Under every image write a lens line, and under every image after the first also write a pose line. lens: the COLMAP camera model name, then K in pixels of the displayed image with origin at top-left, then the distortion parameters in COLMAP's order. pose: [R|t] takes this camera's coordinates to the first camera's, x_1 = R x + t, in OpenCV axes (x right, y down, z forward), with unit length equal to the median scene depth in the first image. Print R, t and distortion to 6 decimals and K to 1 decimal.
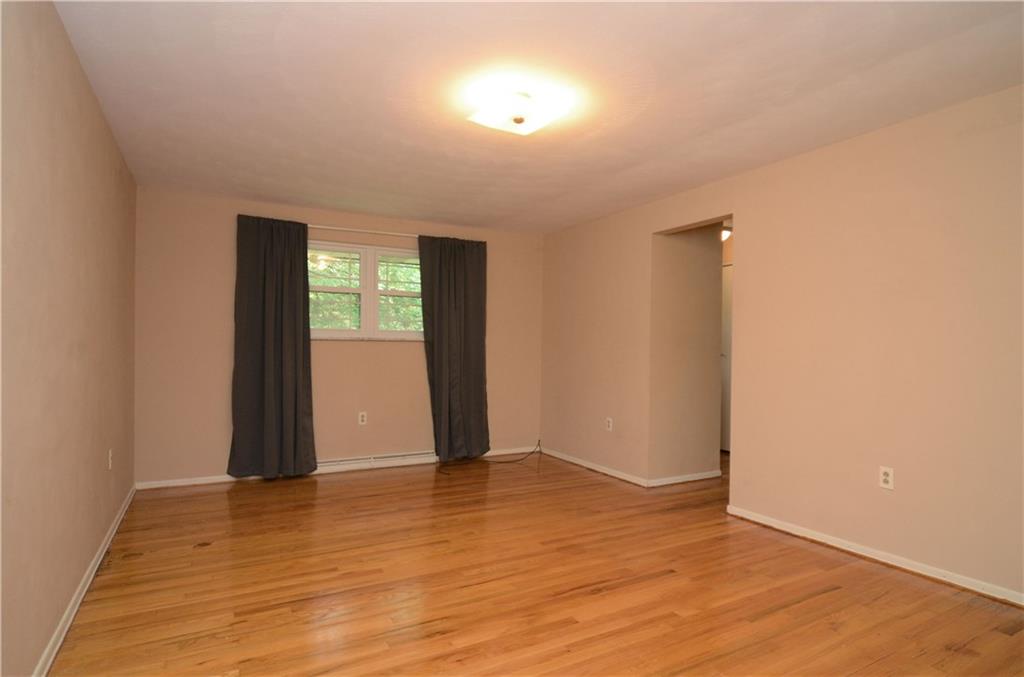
lens RADIAL K [[551.6, 0, 511.2], [0, 551.6, 348.9], [0, 0, 1]] dist [-0.019735, 0.001307]
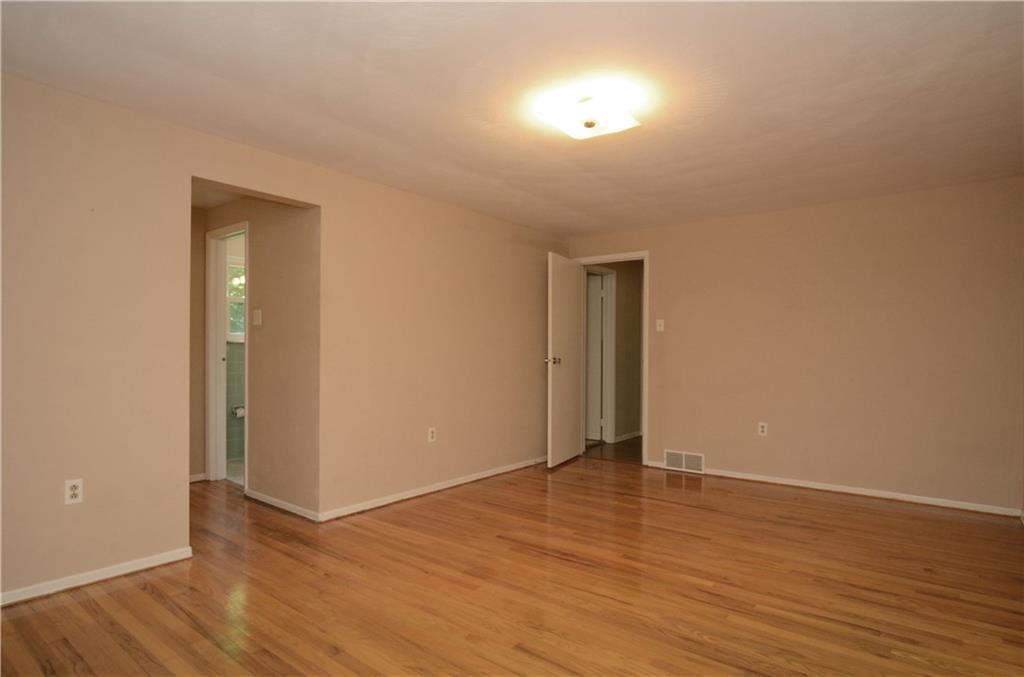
lens RADIAL K [[551.6, 0, 511.2], [0, 551.6, 348.9], [0, 0, 1]] dist [-0.019735, 0.001307]
pose [[-0.400726, -0.005085, 0.916184, -0.799725], [-0.011254, 0.999936, 0.000627, -0.004279], [-0.916129, -0.010060, -0.400758, 1.436866]]
